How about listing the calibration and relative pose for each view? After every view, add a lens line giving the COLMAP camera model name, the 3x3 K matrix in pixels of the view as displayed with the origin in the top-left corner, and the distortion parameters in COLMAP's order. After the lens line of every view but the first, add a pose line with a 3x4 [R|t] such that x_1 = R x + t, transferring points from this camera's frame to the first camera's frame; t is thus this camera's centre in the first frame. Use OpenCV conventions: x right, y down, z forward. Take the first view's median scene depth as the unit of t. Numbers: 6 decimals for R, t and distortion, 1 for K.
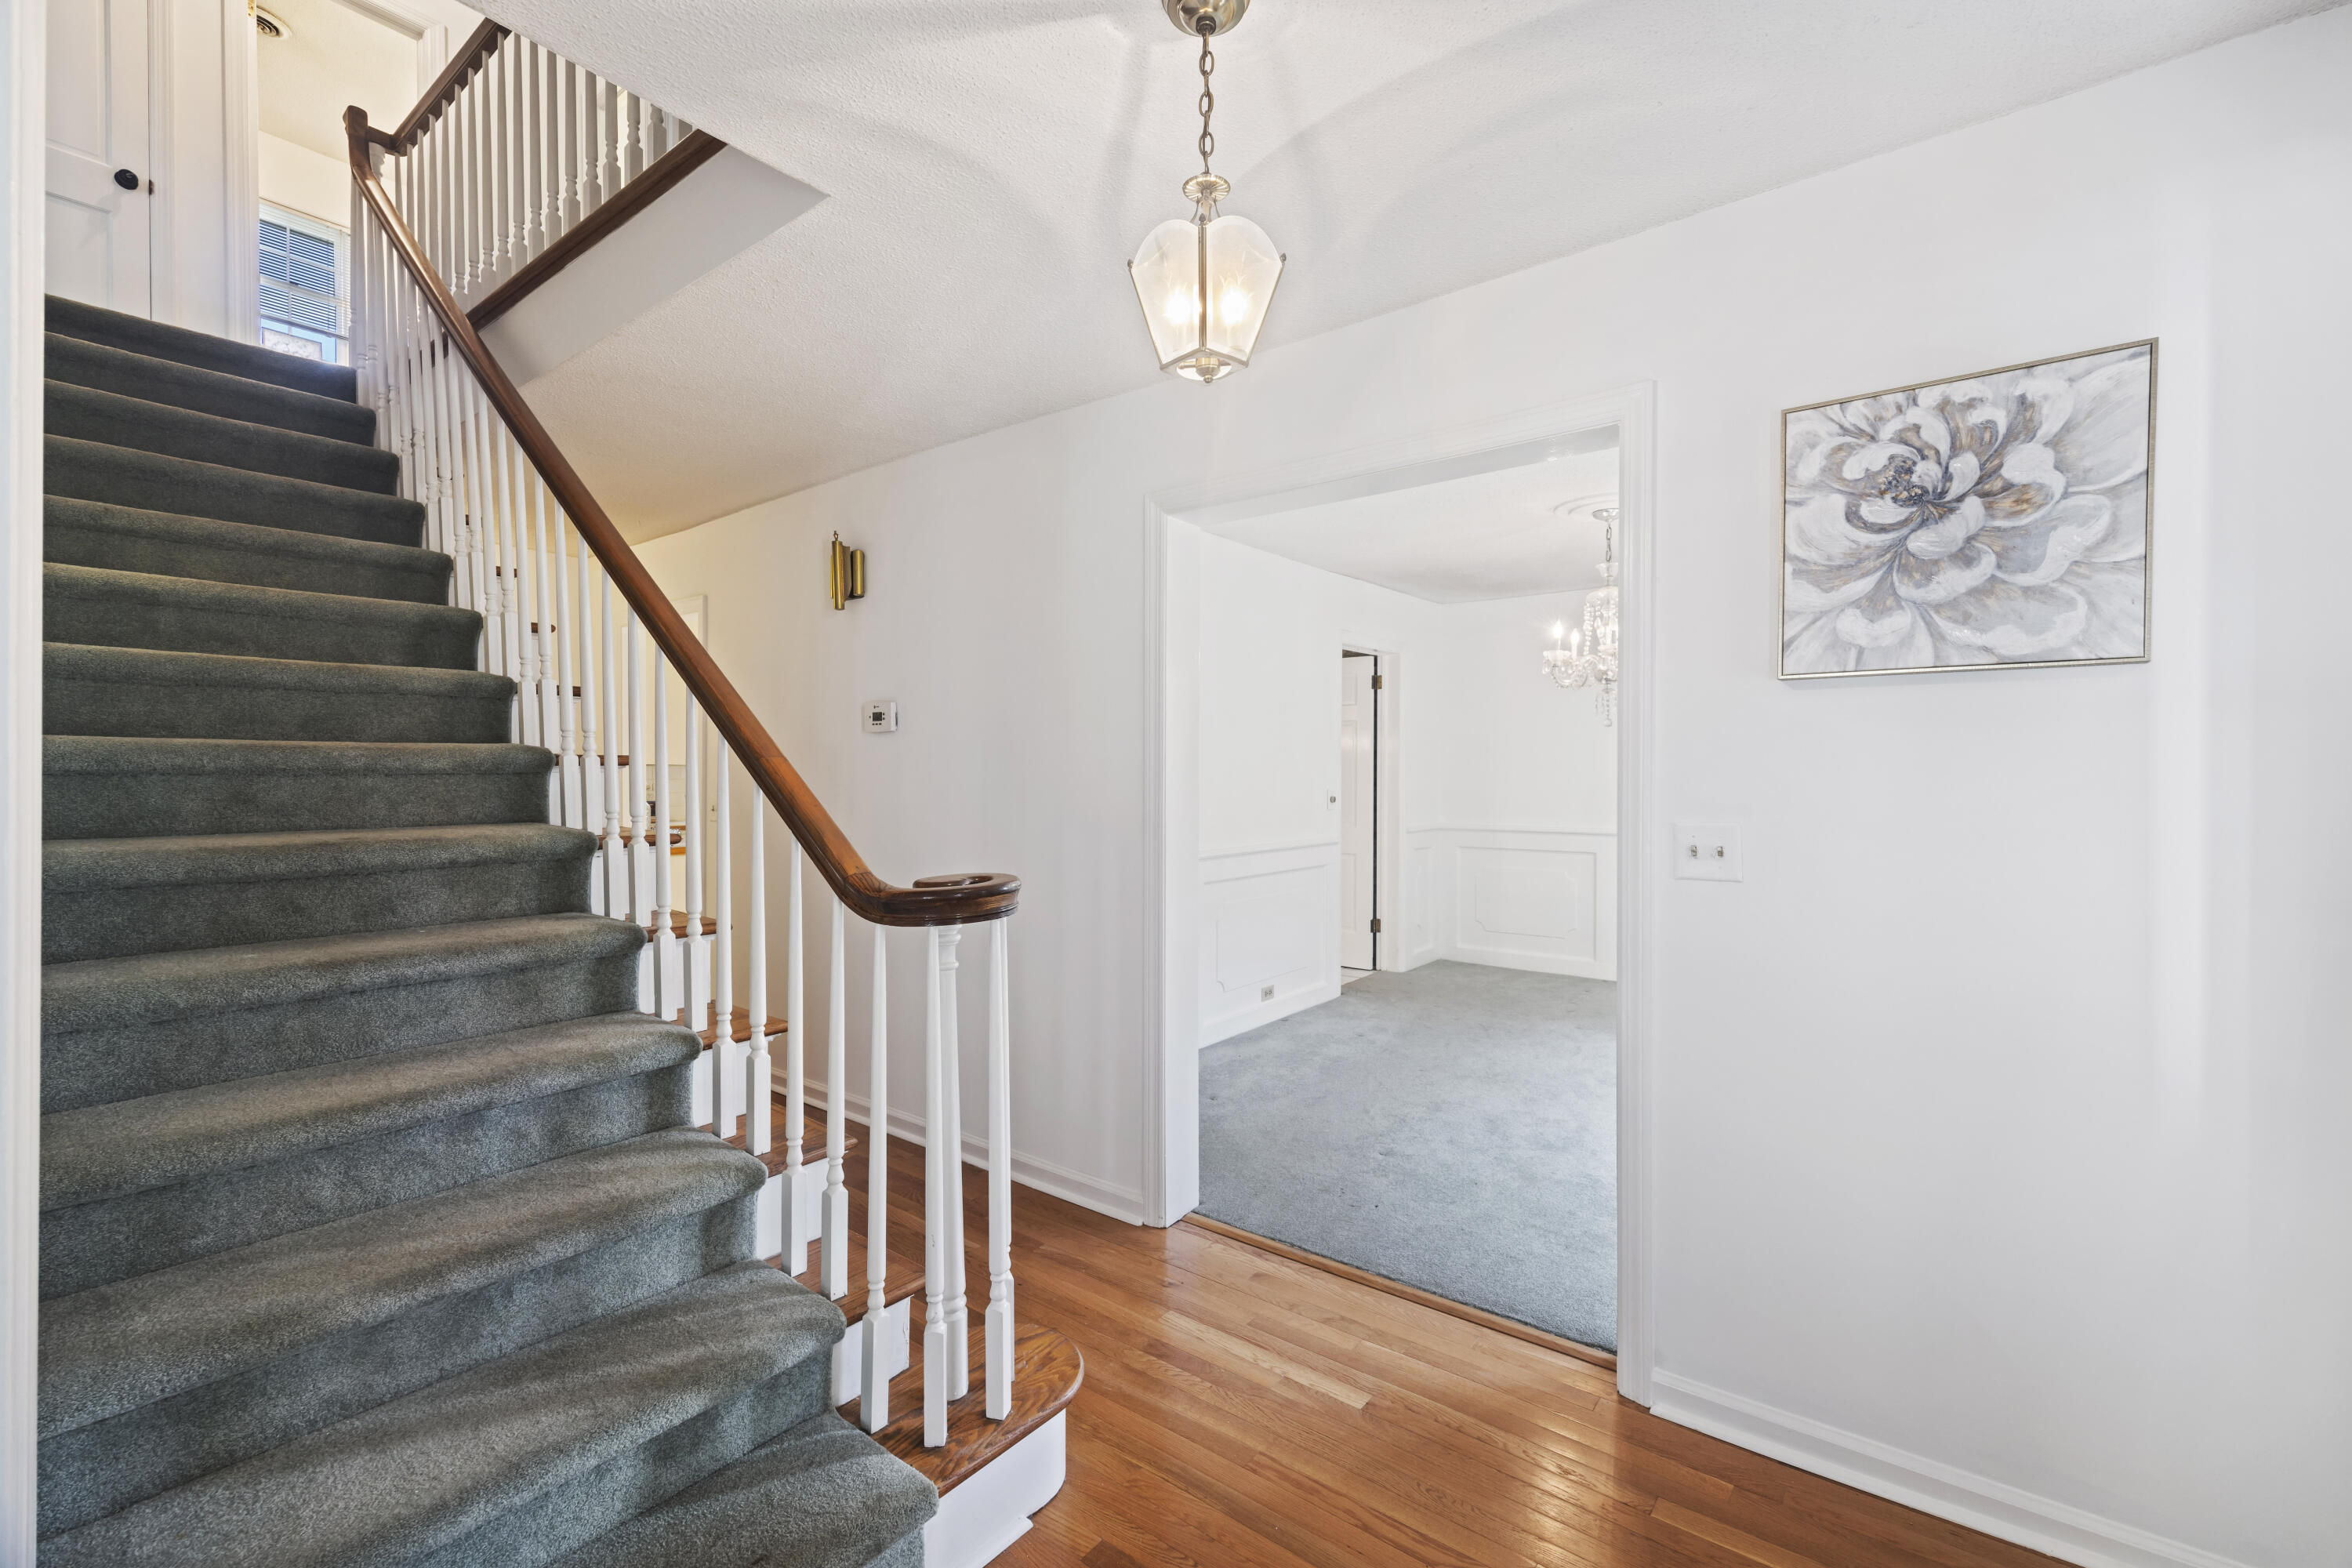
lens RADIAL K [[1001.5, 0, 1185.6], [0, 1001.5, 784.4], [0, 0, 1]] dist [0.010804, -0.000206]
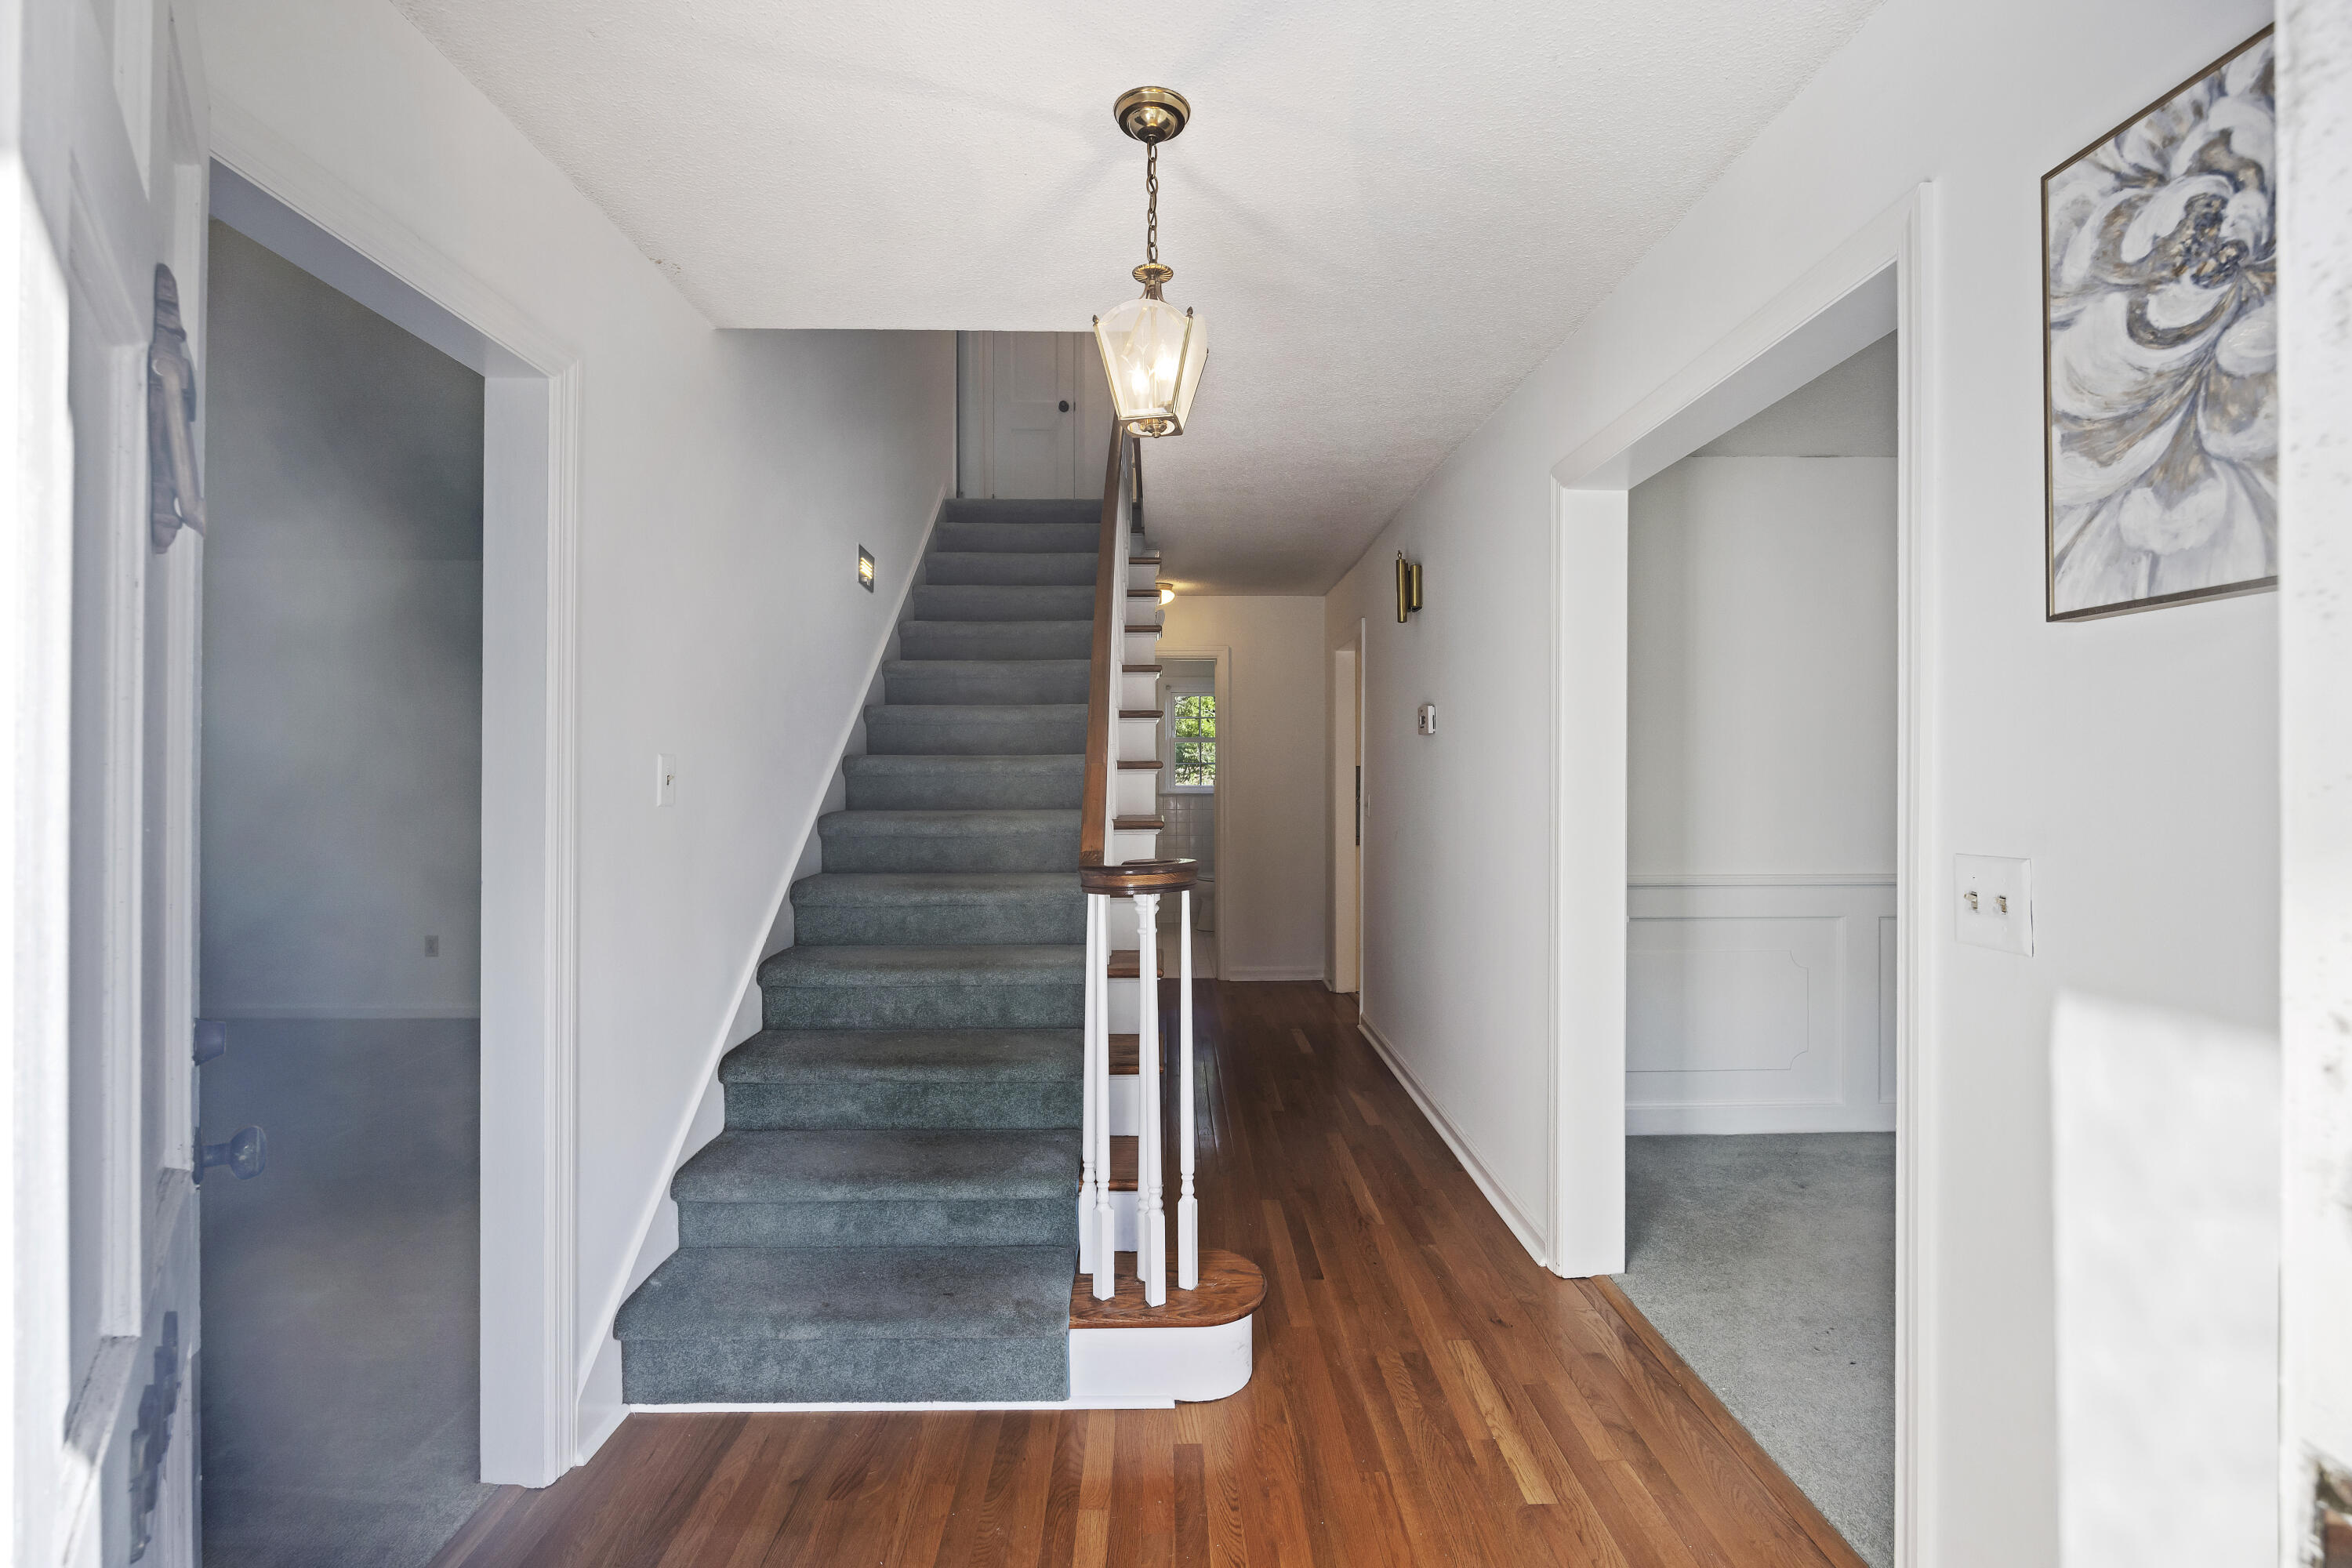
lens RADIAL K [[1062.5, 0, 1181.2], [0, 1062.5, 778.9], [0, 0, 1]] dist [-0.004807, -0.001307]
pose [[0.620180, 0.002738, -0.784454, 0.799796], [-0.004666, 0.999989, -0.000199, -0.009050], [0.784445, 0.003783, 0.620186, 0.213151]]
